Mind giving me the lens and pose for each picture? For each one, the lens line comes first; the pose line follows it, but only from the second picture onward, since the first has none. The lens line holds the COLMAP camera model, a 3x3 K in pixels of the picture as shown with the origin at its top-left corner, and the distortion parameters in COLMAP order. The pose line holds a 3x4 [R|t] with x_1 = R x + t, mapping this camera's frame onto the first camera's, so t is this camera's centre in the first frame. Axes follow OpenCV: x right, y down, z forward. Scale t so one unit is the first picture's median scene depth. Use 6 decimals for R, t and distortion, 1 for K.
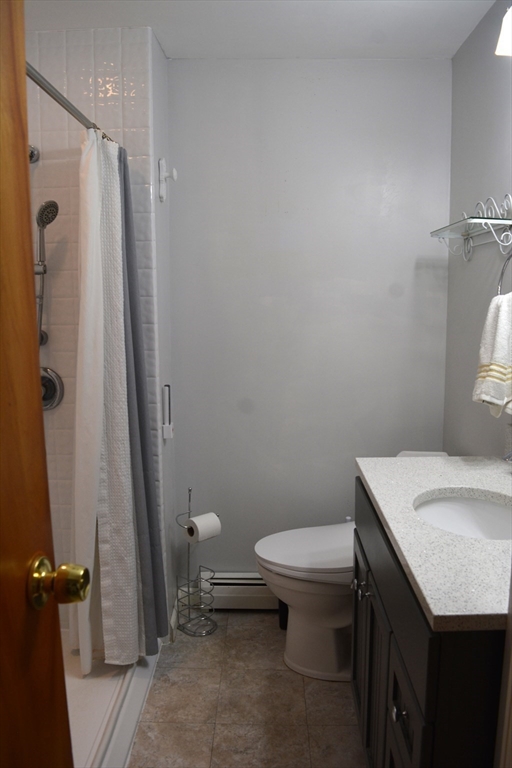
lens RADIAL K [[597.6, 0, 257.0], [0, 597.6, 383.2], [0, 0, 1]] dist [-0.077180, 0.014494]
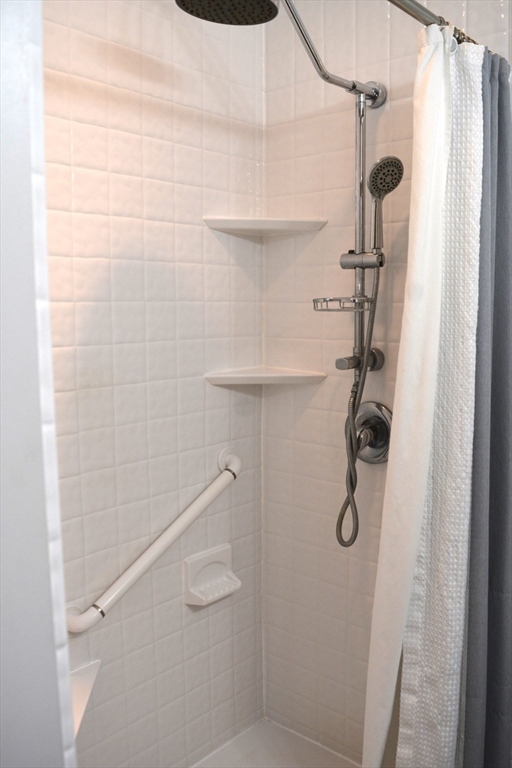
lens RADIAL K [[674.6, 0, 253.8], [0, 674.6, 385.0], [0, 0, 1]] dist [-0.096268, 0.016812]
pose [[0.772155, 0.087165, -0.629427, 0.026214], [-0.100692, 0.994816, 0.014240, -0.049508], [0.627405, 0.052383, 0.776929, 0.338280]]
